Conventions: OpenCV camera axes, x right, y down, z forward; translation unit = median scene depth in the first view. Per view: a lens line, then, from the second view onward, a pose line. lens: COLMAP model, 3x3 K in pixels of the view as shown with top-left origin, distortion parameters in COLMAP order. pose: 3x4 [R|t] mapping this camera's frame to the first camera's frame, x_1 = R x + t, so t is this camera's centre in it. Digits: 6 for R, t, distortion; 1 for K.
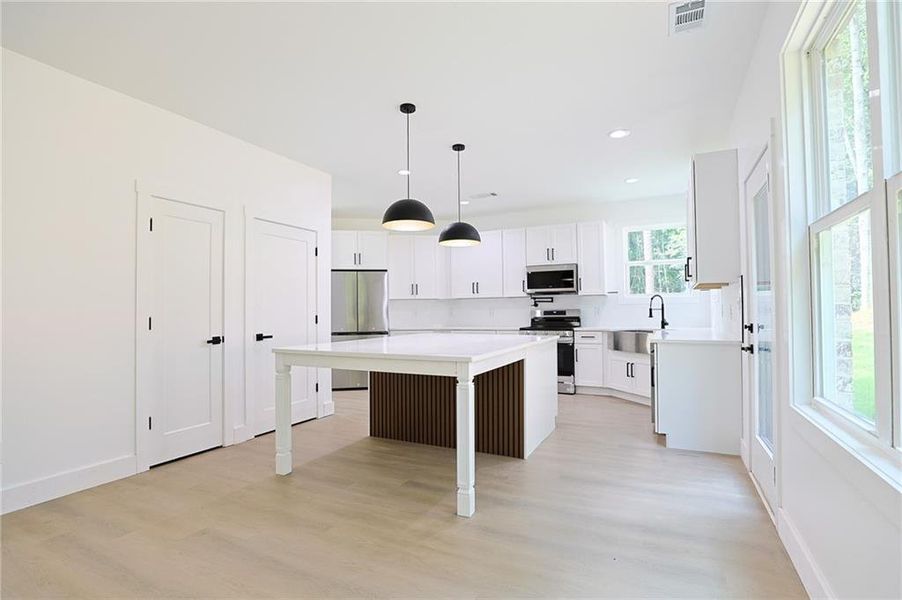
lens RADIAL K [[440.9, 0, 457.1], [0, 440.9, 305.3], [0, 0, 1]] dist [-0.031578, 0.003165]
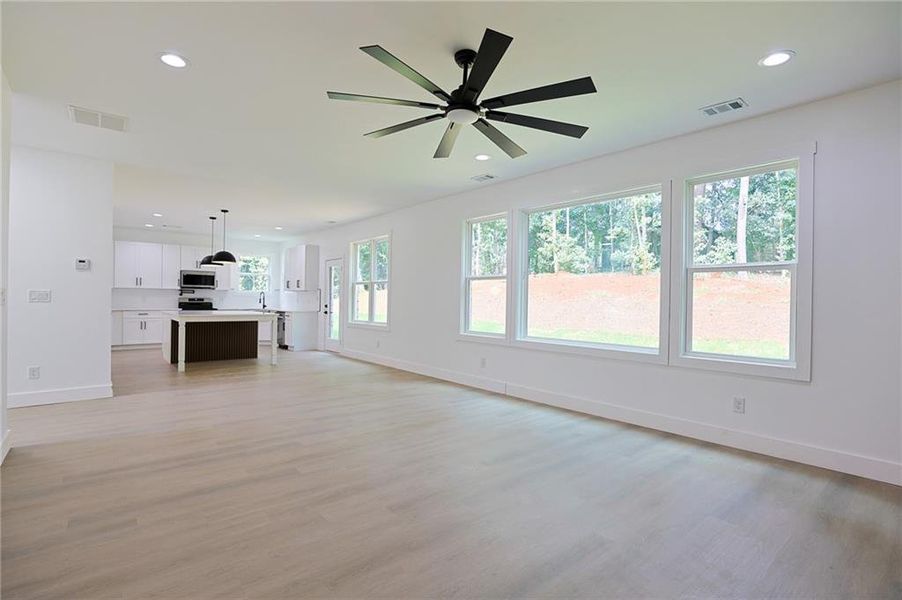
lens RADIAL K [[440.9, 0, 455.6], [0, 440.9, 299.1], [0, 0, 1]] dist [-0.031578, 0.003165]
pose [[0.401283, 0.020532, 0.915724, -0.920549], [-0.030912, 0.999483, -0.008864, -0.000645], [-0.915433, -0.024750, 0.401710, -0.566396]]
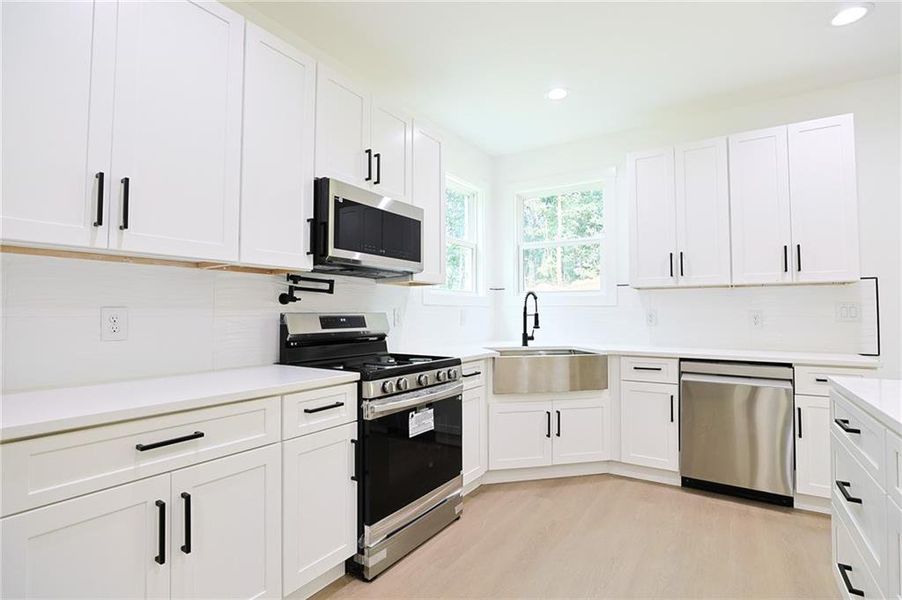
lens RADIAL K [[440.9, 0, 454.6], [0, 440.9, 300.2], [0, 0, 1]] dist [-0.031578, 0.003165]
pose [[0.107326, 0.042480, 0.993316, -0.152906], [-0.016580, 0.999024, -0.040933, 0.013301], [-0.994086, -0.012076, 0.107926, 0.901153]]
